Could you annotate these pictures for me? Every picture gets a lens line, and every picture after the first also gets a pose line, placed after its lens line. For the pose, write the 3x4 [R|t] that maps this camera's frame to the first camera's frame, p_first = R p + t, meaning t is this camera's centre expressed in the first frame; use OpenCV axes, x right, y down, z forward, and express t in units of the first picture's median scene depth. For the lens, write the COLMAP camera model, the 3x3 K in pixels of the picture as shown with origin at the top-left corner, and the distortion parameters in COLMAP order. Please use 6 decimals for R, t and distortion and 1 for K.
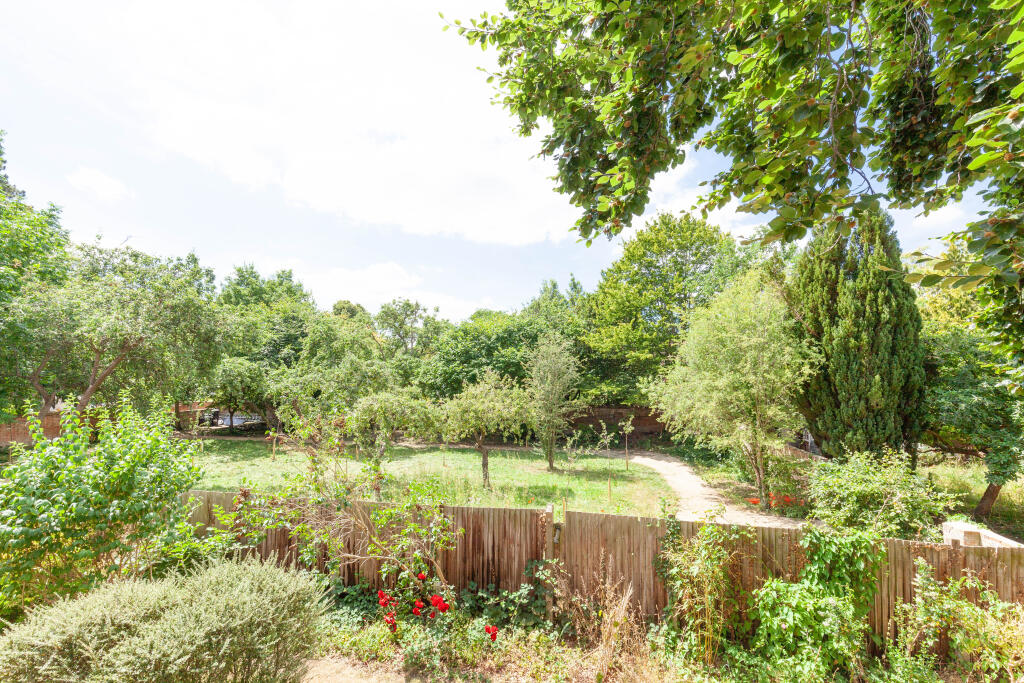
lens RADIAL K [[469.0, 0, 514.6], [0, 469.0, 343.6], [0, 0, 1]] dist [0.015997, -0.001459]
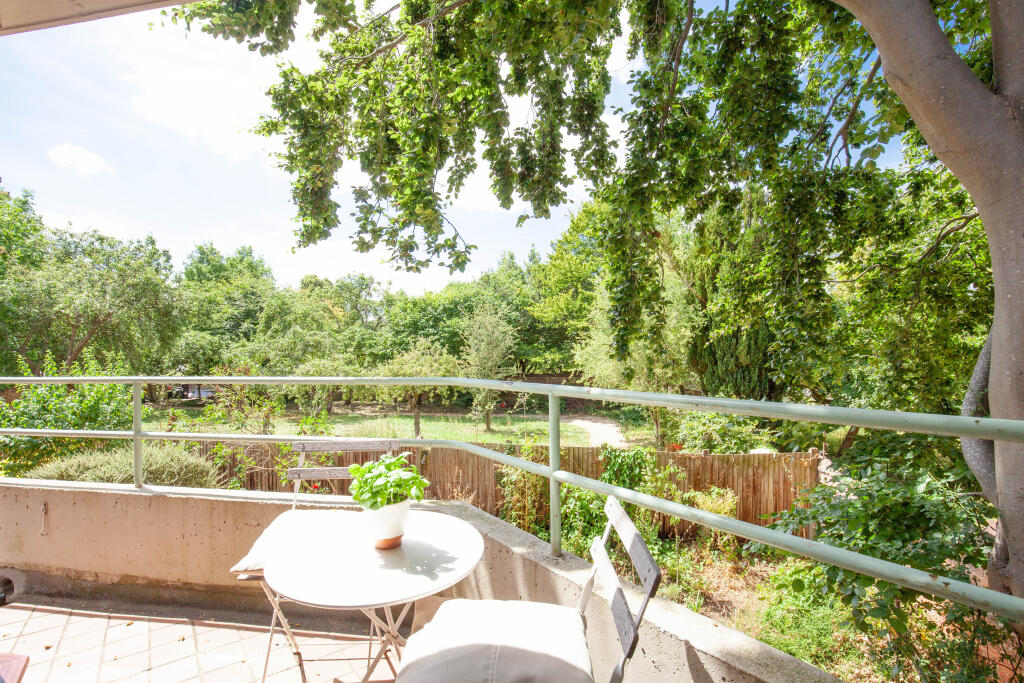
lens RADIAL K [[512.4, 0, 510.7], [0, 512.4, 345.1], [0, 0, 1]] dist [-0.022234, 0.003609]
pose [[0.999825, -0.013970, -0.012453, 0.153940], [0.014599, 0.998545, 0.051916, 0.012833], [0.011710, -0.052089, 0.998574, -0.165761]]
